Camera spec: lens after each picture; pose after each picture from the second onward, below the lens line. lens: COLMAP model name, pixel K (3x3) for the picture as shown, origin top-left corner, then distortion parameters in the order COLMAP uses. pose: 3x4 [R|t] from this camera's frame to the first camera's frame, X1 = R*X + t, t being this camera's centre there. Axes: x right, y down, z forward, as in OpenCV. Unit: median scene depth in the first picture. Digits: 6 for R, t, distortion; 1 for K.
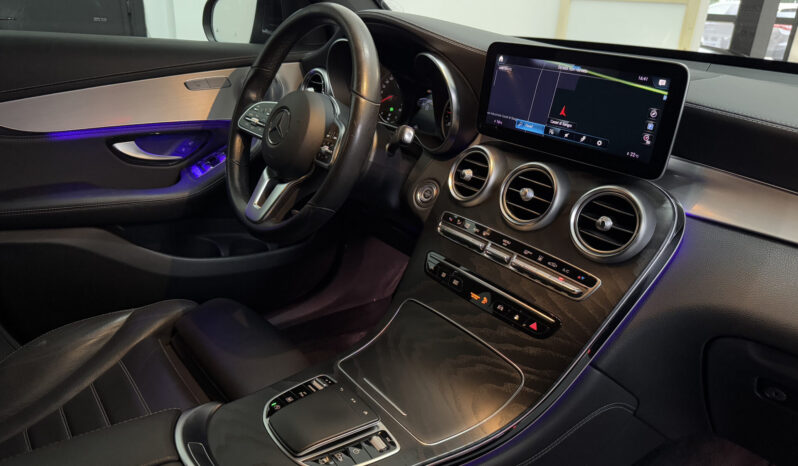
lens RADIAL K [[562.1, 0, 399.0], [0, 562.1, 233.0], [0, 0, 1]] dist [0.143689, -0.233088]
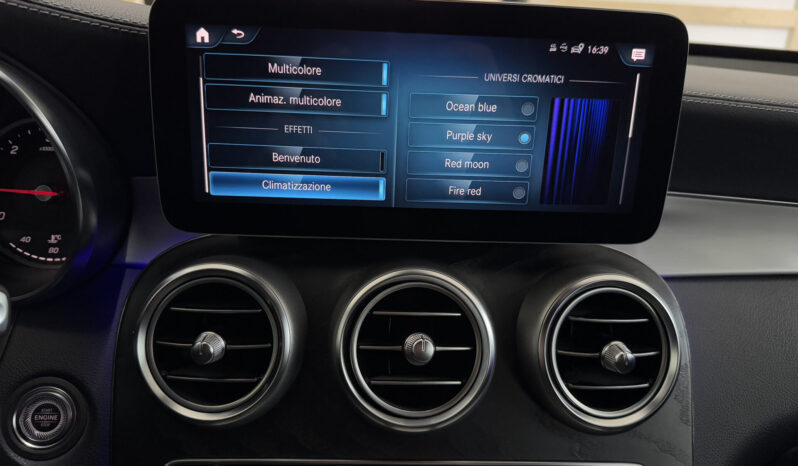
lens RADIAL K [[564.7, 0, 399.0], [0, 564.7, 233.0], [0, 0, 1]] dist [0.106841, -0.235820]
pose [[0.584650, -0.281576, 0.760854, -0.070631], [0.294654, 0.947494, 0.124231, -0.198436], [-0.755886, 0.151557, 0.636920, 0.716513]]
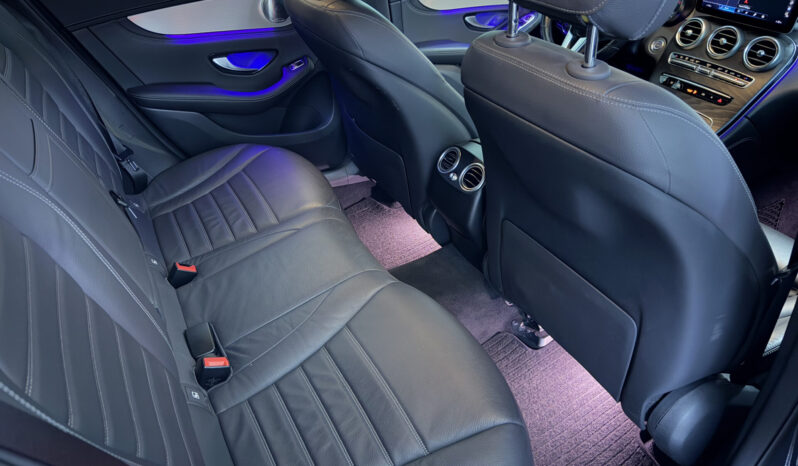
lens RADIAL K [[566.8, 0, 399.0], [0, 566.8, 233.0], [0, 0, 1]] dist [-0.002711, 0.000003]
pose [[0.986690, 0.069480, -0.147020, -0.597919], [-0.041043, 0.981257, 0.188282, 0.281202], [0.157346, -0.179742, 0.971048, -1.358530]]
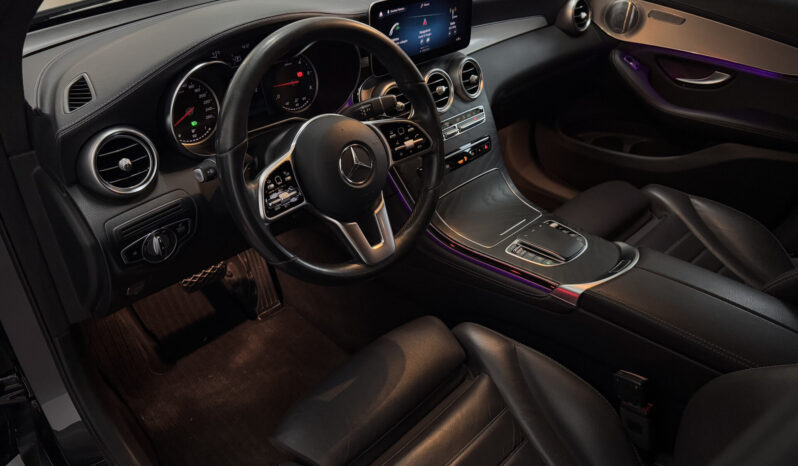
lens RADIAL K [[562.1, 0, 399.0], [0, 562.1, 233.0], [0, 0, 1]] dist [0.143689, -0.233088]
pose [[-0.106738, -0.613183, 0.782696, -1.190124], [0.355795, 0.711513, 0.605937, -0.754297], [-0.928449, 0.343156, 0.142222, 0.991852]]
